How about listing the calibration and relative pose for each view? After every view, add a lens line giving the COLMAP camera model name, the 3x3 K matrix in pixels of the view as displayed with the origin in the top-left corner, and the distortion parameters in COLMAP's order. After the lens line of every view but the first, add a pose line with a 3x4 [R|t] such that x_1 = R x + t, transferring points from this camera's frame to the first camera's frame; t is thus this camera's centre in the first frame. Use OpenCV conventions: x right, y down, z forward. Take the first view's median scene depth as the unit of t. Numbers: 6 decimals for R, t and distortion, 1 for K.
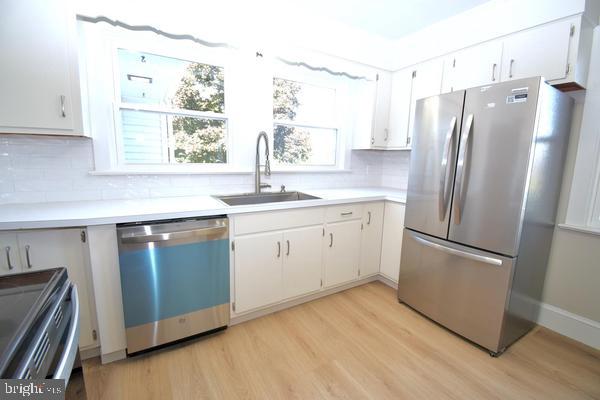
lens RADIAL K [[263.0, 0, 301.3], [0, 263.0, 200.5], [0, 0, 1]] dist [0.013200, -0.018624]
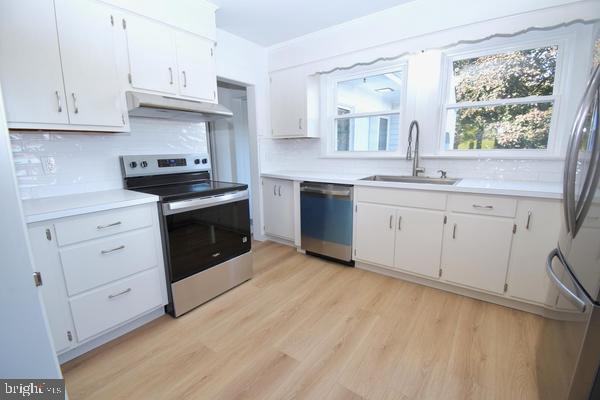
lens RADIAL K [[263.0, 0, 301.3], [0, 263.0, 200.5], [0, 0, 1]] dist [0.013200, -0.018624]
pose [[0.385830, 0.146920, -0.910796, 0.799365], [-0.125981, 0.986381, 0.105745, 0.017618], [0.913928, 0.073944, 0.399085, 0.147816]]
